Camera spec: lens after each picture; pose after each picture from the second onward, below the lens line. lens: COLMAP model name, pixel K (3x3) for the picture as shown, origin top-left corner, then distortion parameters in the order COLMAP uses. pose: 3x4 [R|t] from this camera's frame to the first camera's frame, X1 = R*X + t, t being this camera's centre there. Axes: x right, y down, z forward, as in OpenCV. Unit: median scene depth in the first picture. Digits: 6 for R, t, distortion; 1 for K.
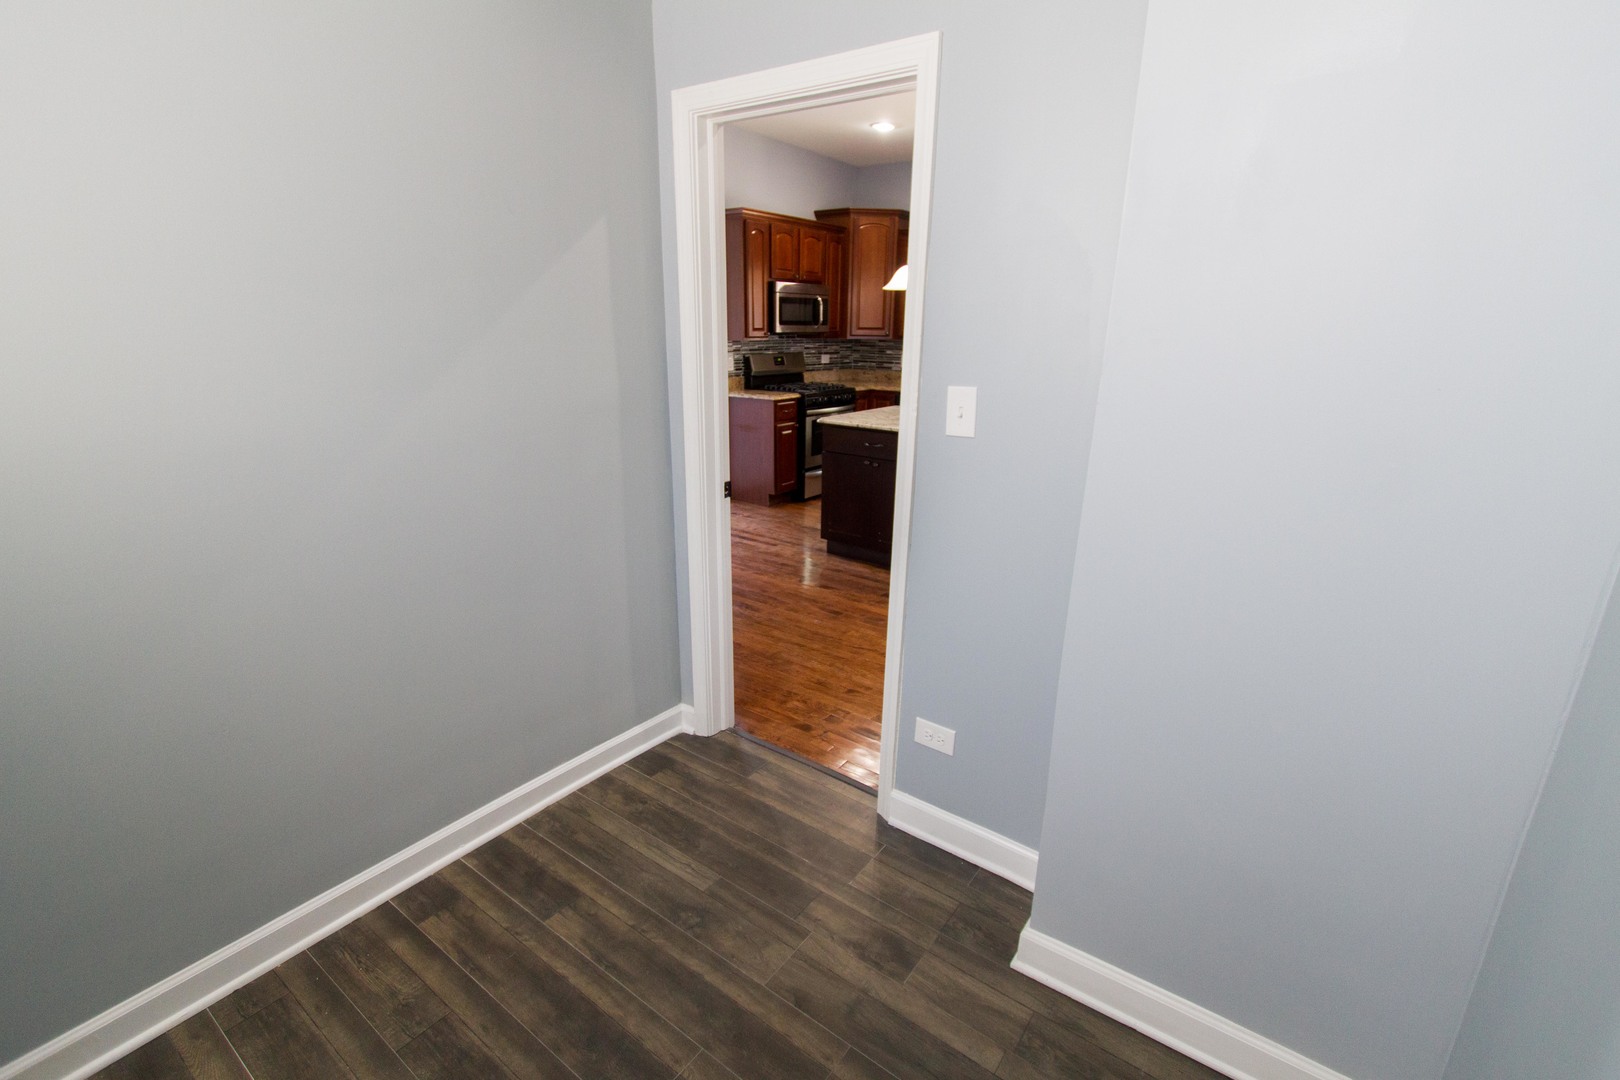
lens RADIAL K [[728.4, 0, 804.7], [0, 728.4, 546.0], [0, 0, 1]] dist [0.001405, -0.000287]
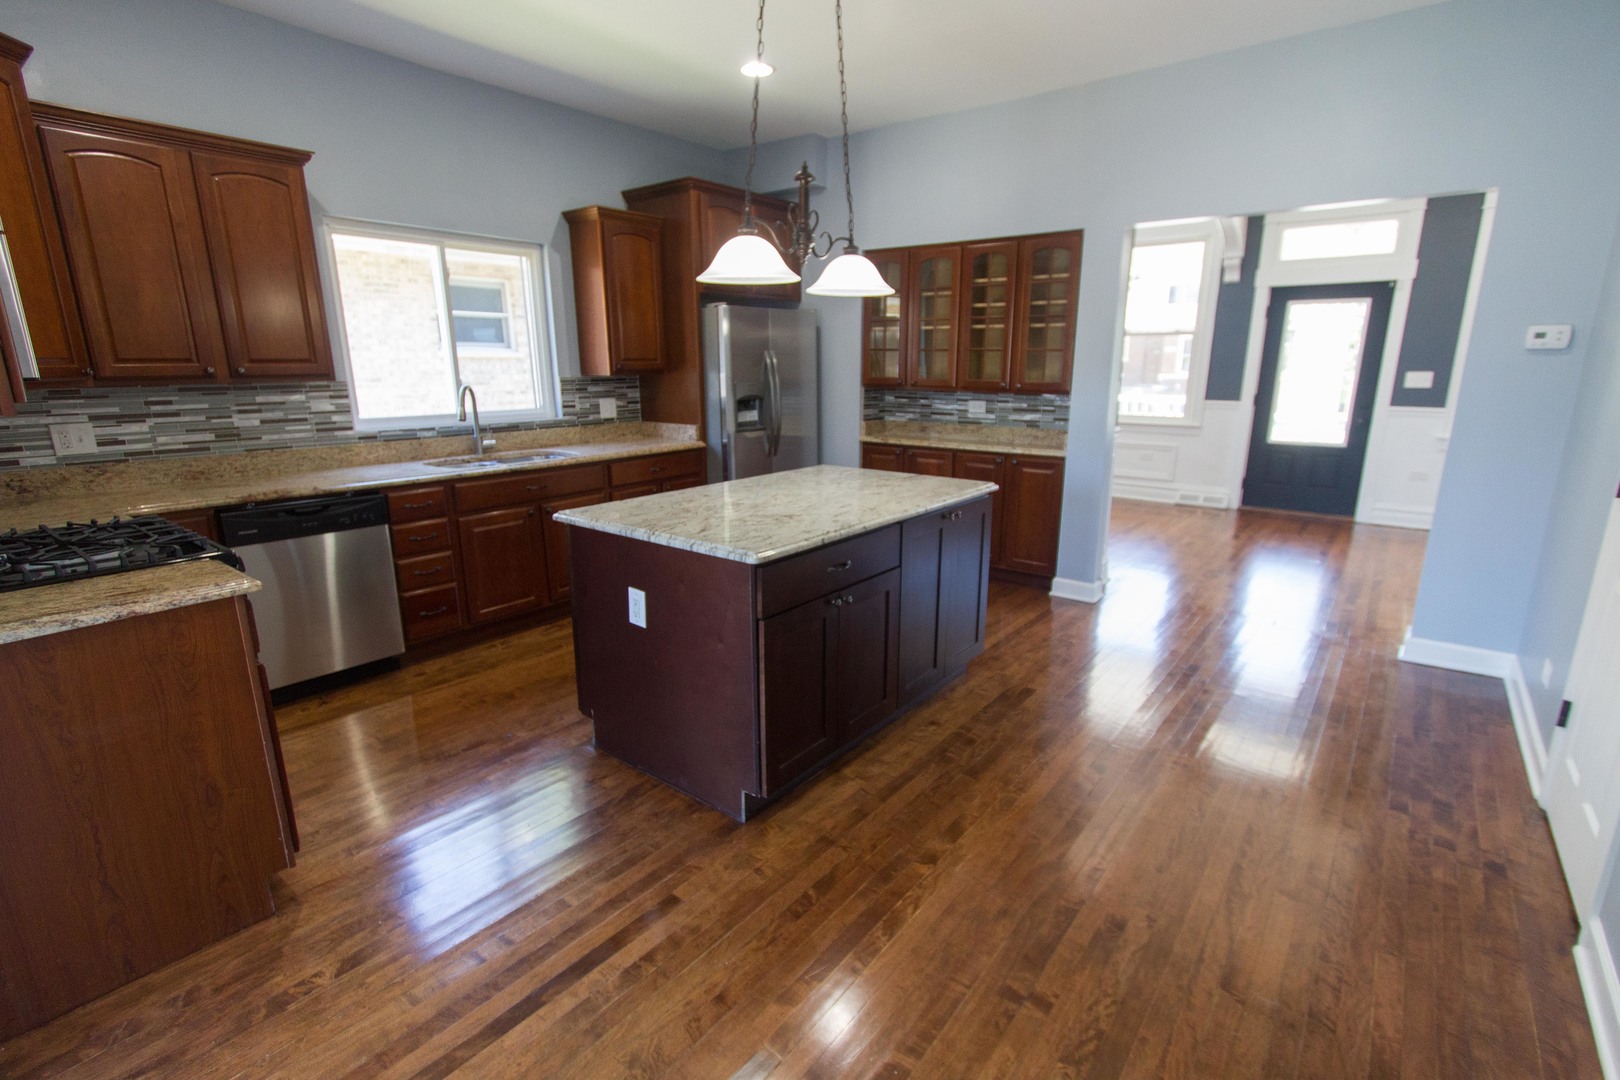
lens RADIAL K [[745.0, 0, 809.2], [0, 745.0, 547.5], [0, 0, 1]] dist [0.007172, -0.000183]
pose [[0.029241, -0.260725, 0.964970, -0.313297], [0.294838, 0.924681, 0.240905, -0.209032], [-0.955100, 0.277466, 0.103910, 0.685808]]
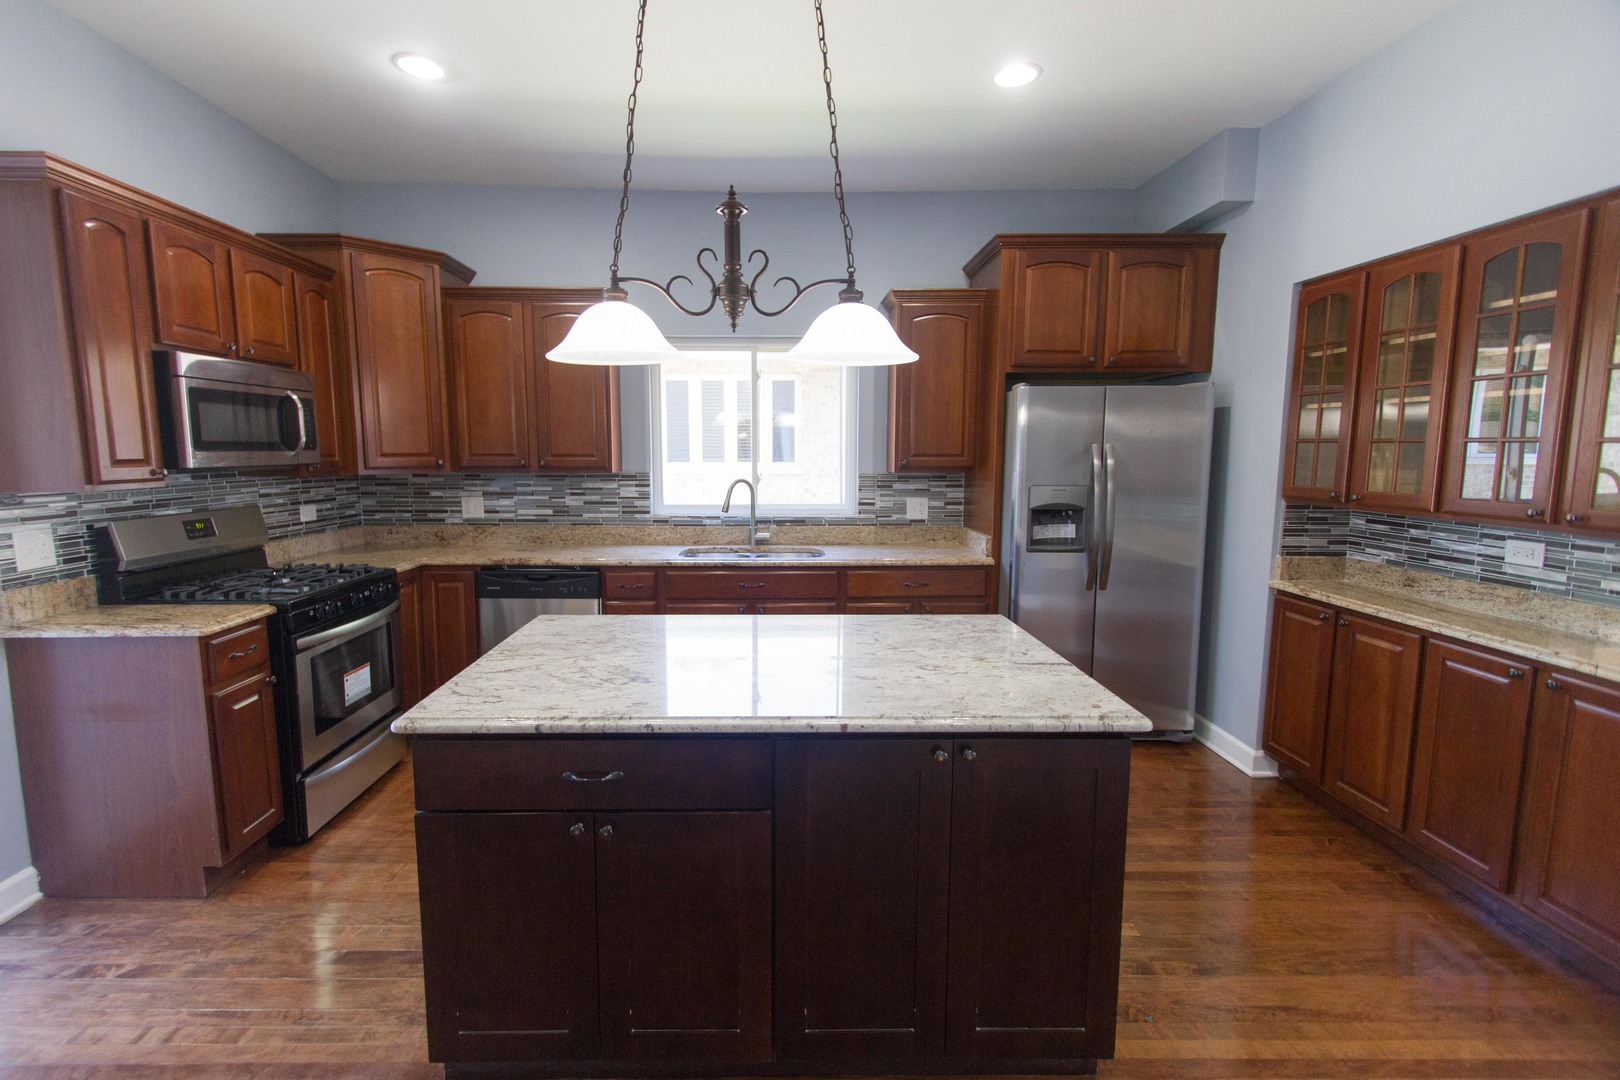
lens RADIAL K [[734.8, 0, 778.3], [0, 734.8, 534.1], [0, 0, 1]] dist [0.002967, 0.000332]
pose [[0.793110, -0.084270, 0.603221, -0.027537], [0.189429, 0.975394, -0.112796, -0.139490], [-0.578872, 0.203727, 0.789558, 0.461273]]
